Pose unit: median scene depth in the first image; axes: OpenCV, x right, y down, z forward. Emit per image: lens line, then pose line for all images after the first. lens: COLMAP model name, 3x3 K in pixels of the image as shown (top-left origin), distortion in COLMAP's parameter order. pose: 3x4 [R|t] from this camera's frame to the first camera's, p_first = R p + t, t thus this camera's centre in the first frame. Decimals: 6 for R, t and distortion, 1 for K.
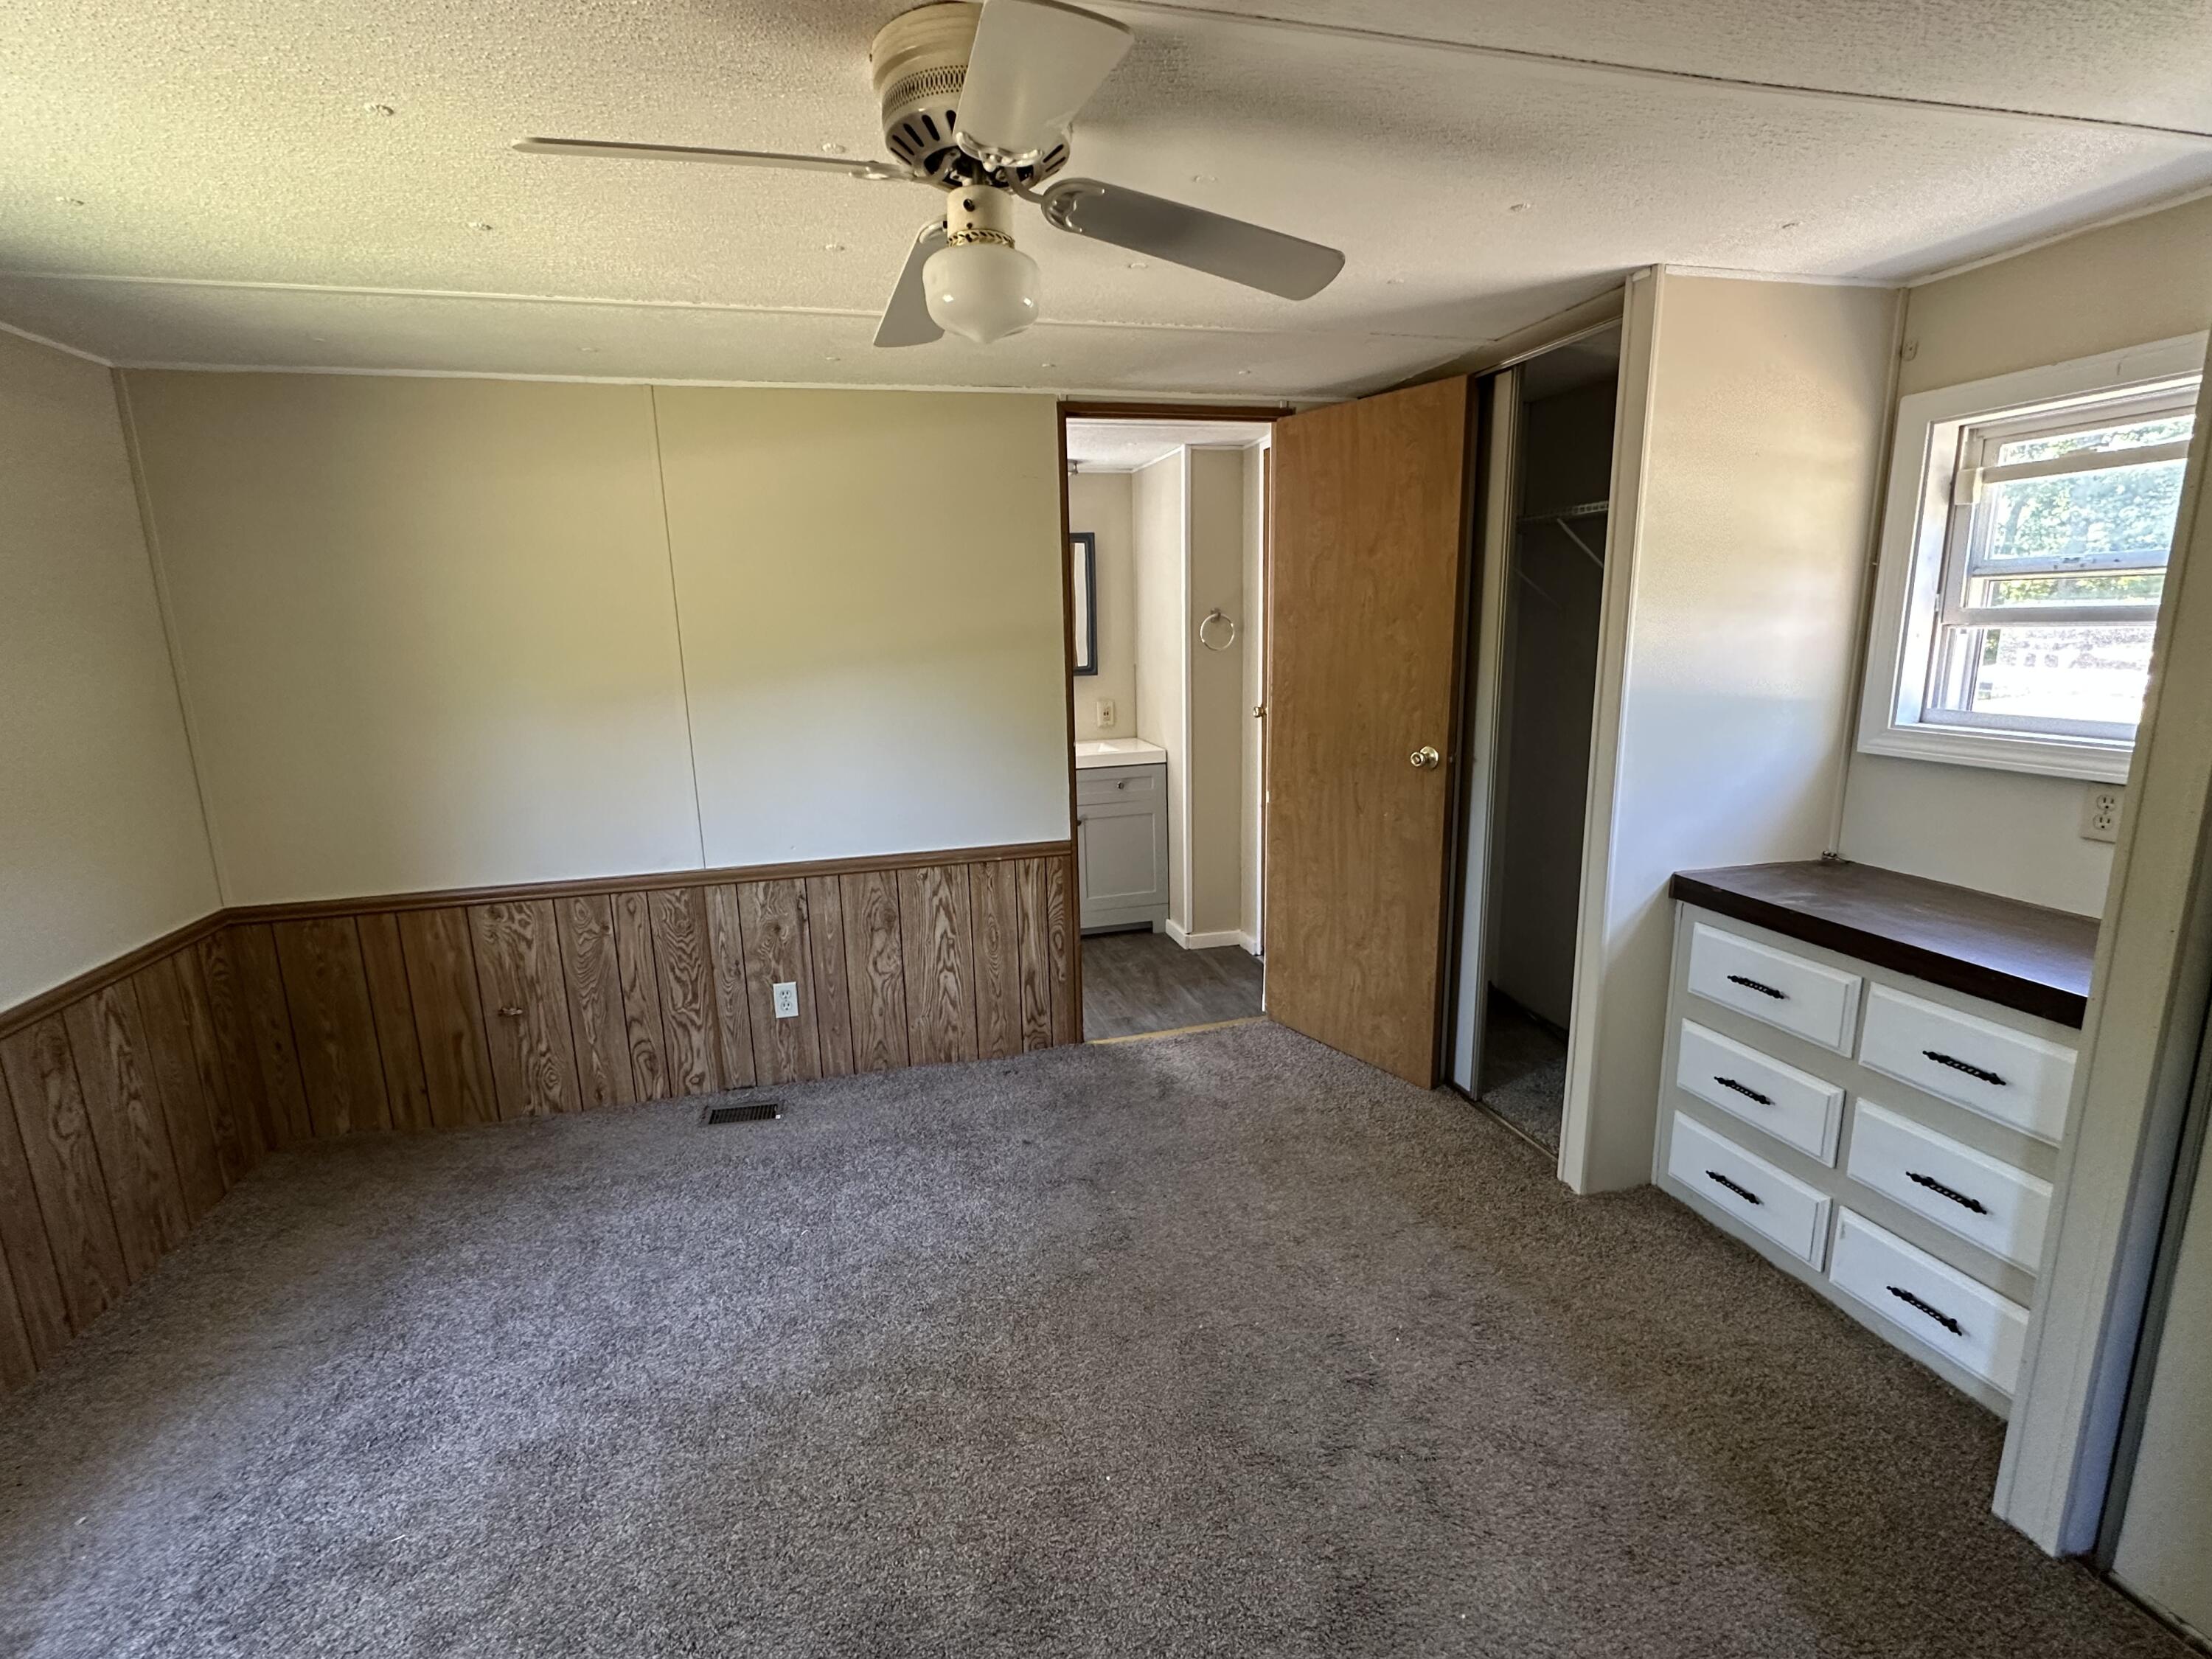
lens RADIAL K [[1017.0, 0, 1112.4], [0, 1017.0, 828.4], [0, 0, 1]] dist [0.001295, 0.000316]
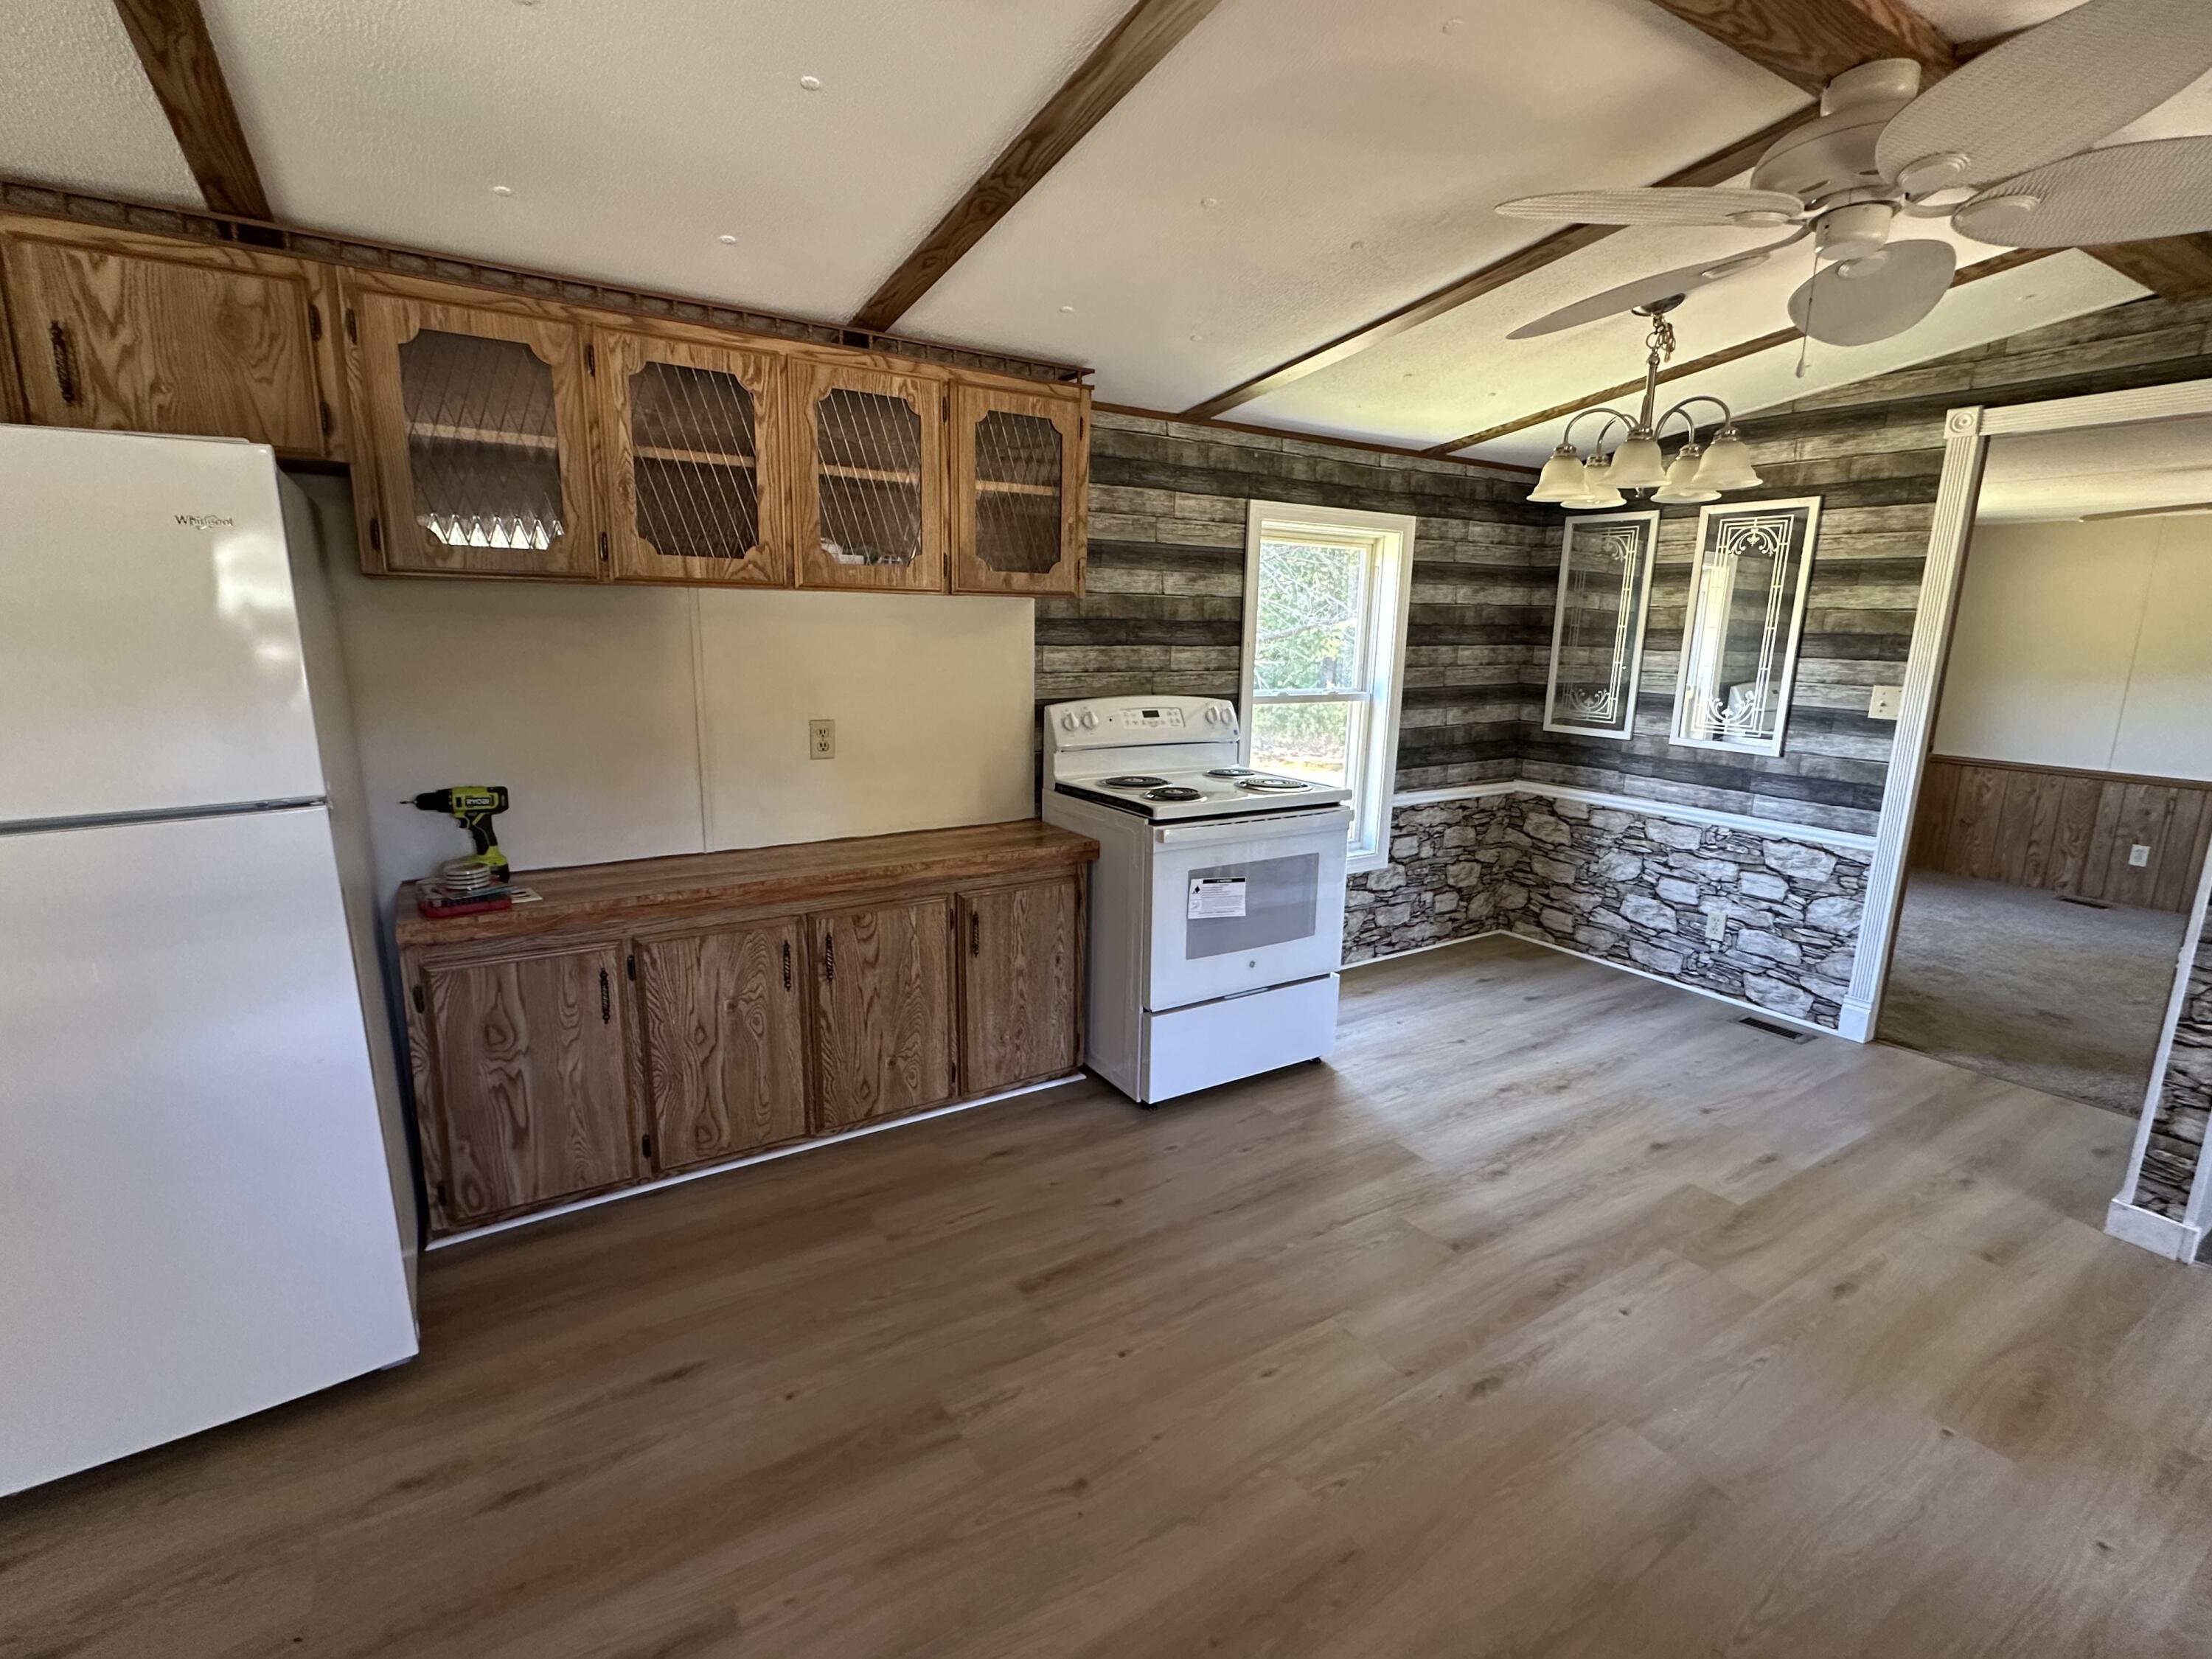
lens RADIAL K [[1011.1, 0, 1100.4], [0, 1011.1, 823.8], [0, 0, 1]] dist [-0.001075, 0.000235]
pose [[0.319152, 0.215390, -0.922903, 0.744670], [-0.227999, 0.962679, 0.145828, 0.287668], [0.919869, 0.163880, 0.356350, -1.351349]]
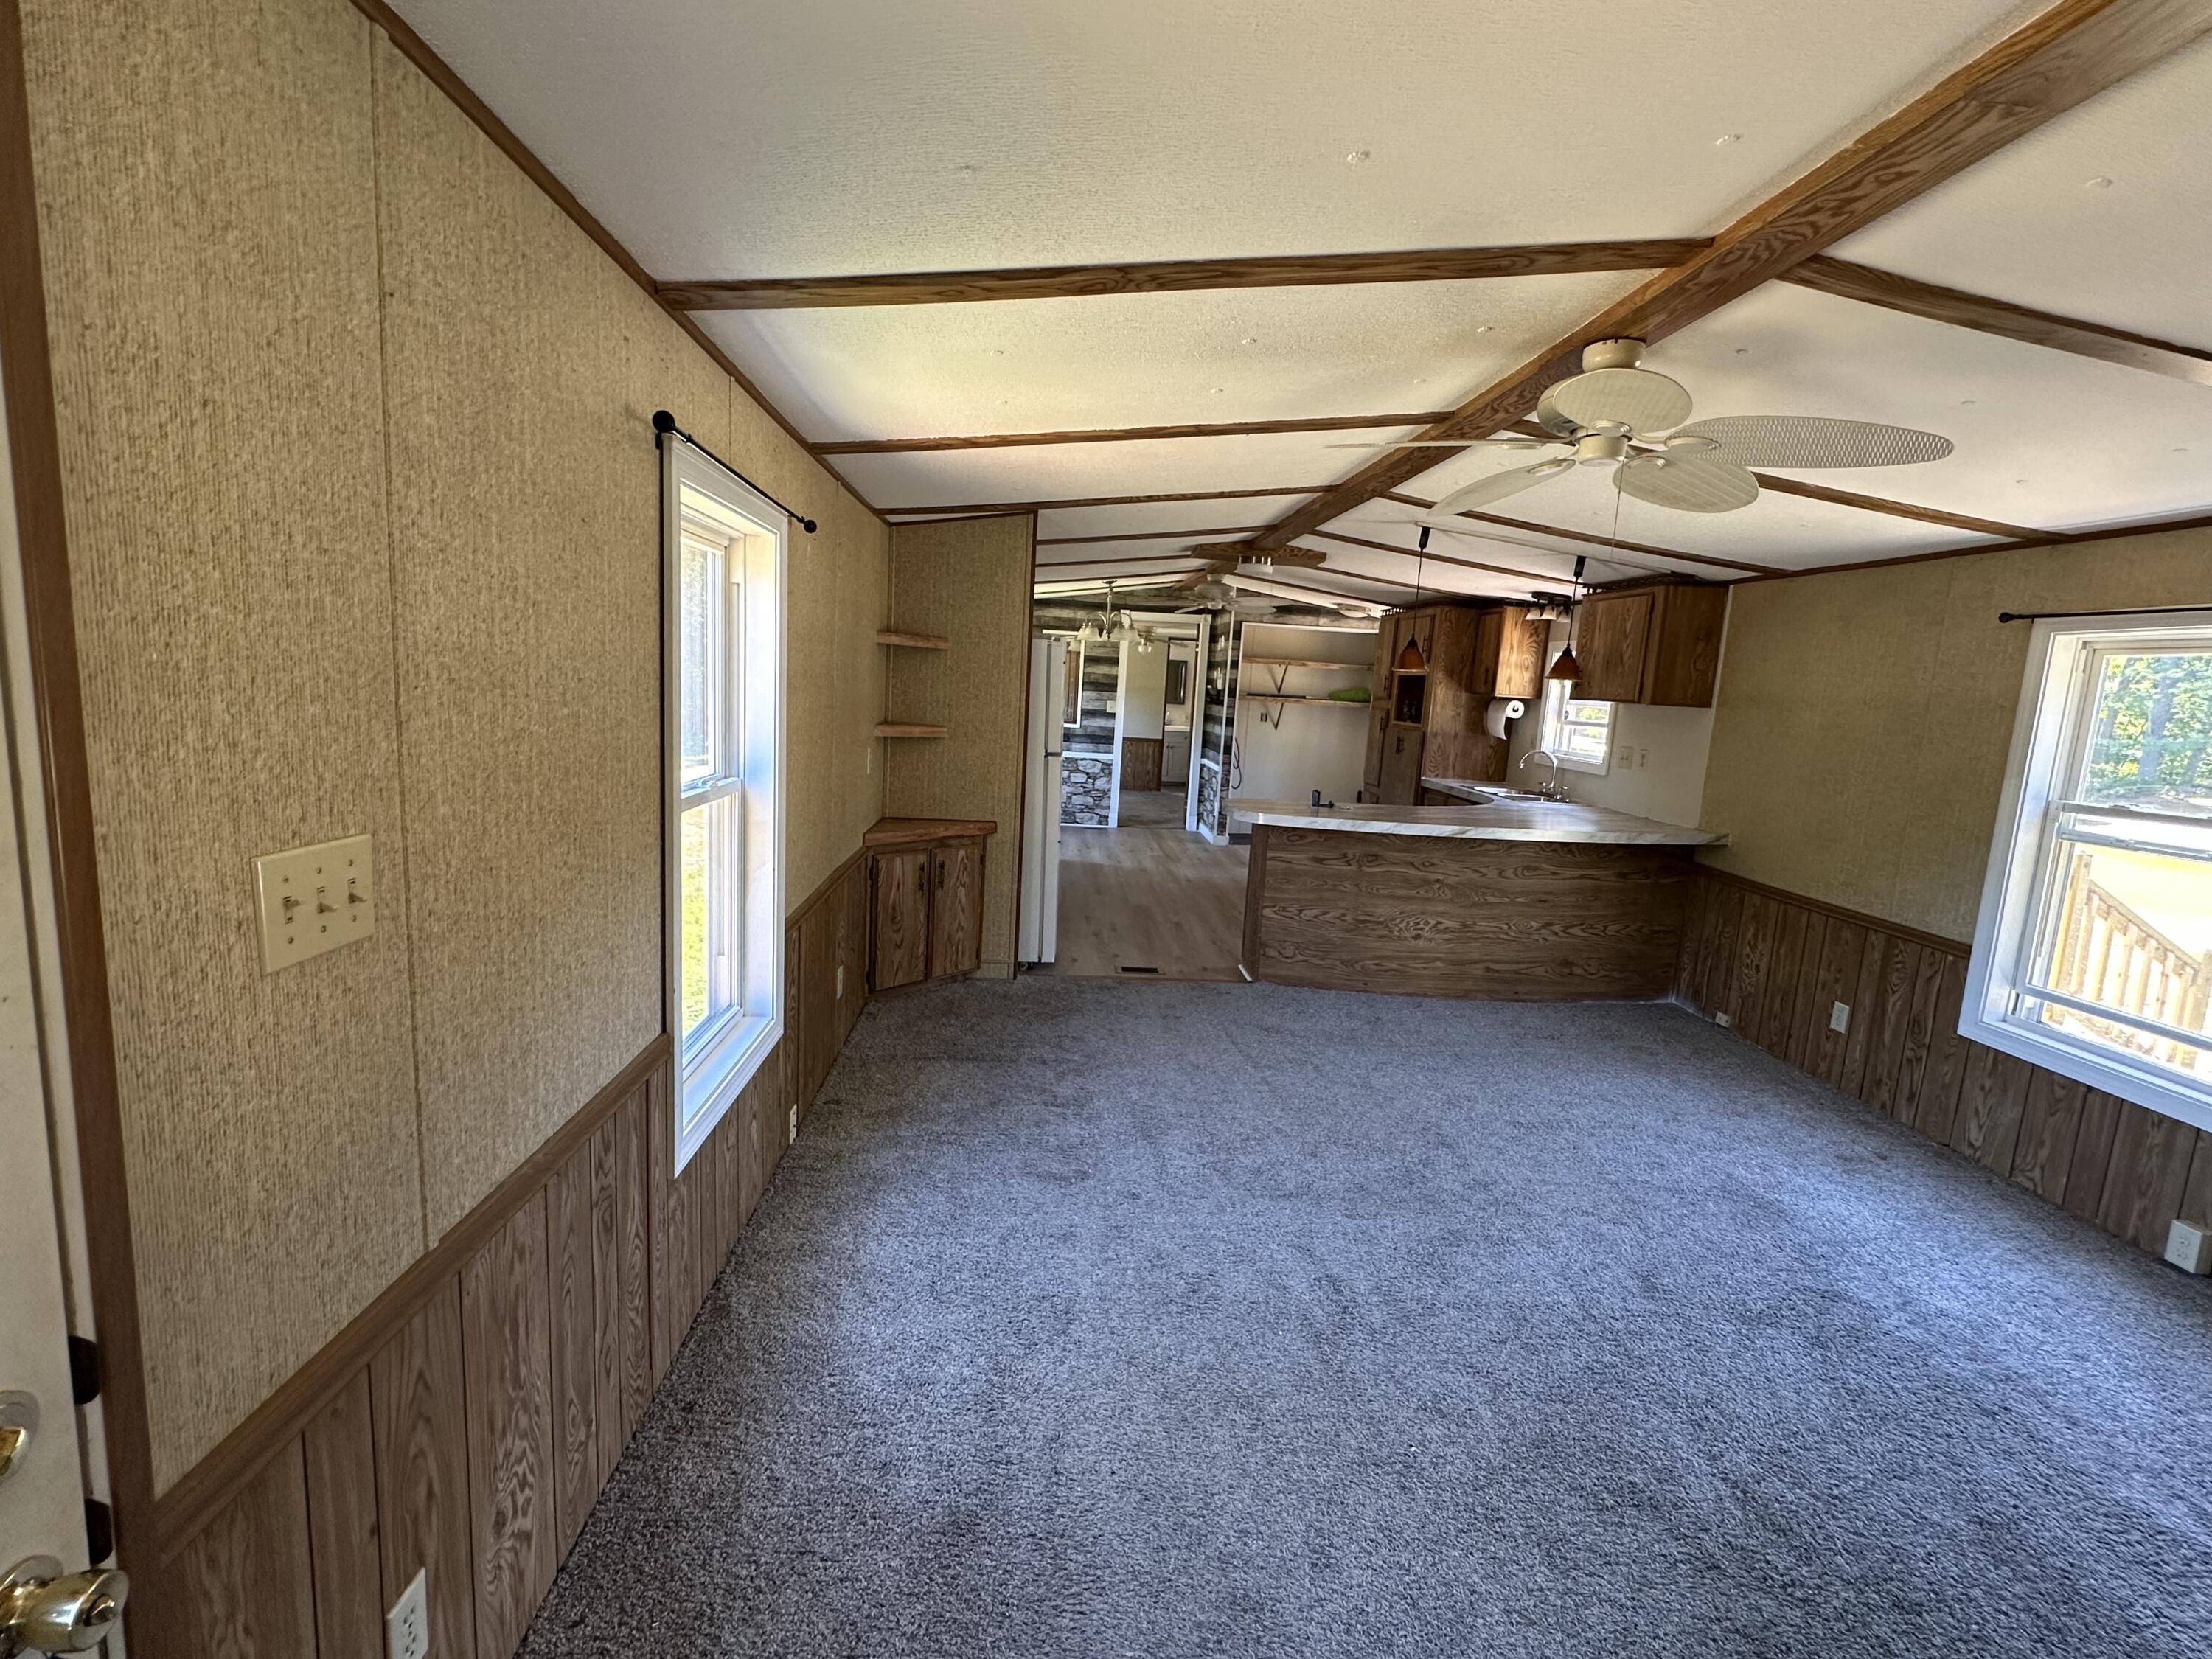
lens RADIAL K [[1011.1, 0, 1100.4], [0, 1011.1, 823.8], [0, 0, 1]] dist [-0.001075, 0.000235]
pose [[0.979404, 0.103312, -0.173478, 0.511954], [-0.116079, 0.991103, -0.065113, 0.720335], [0.165208, 0.083910, 0.982683, -3.372869]]
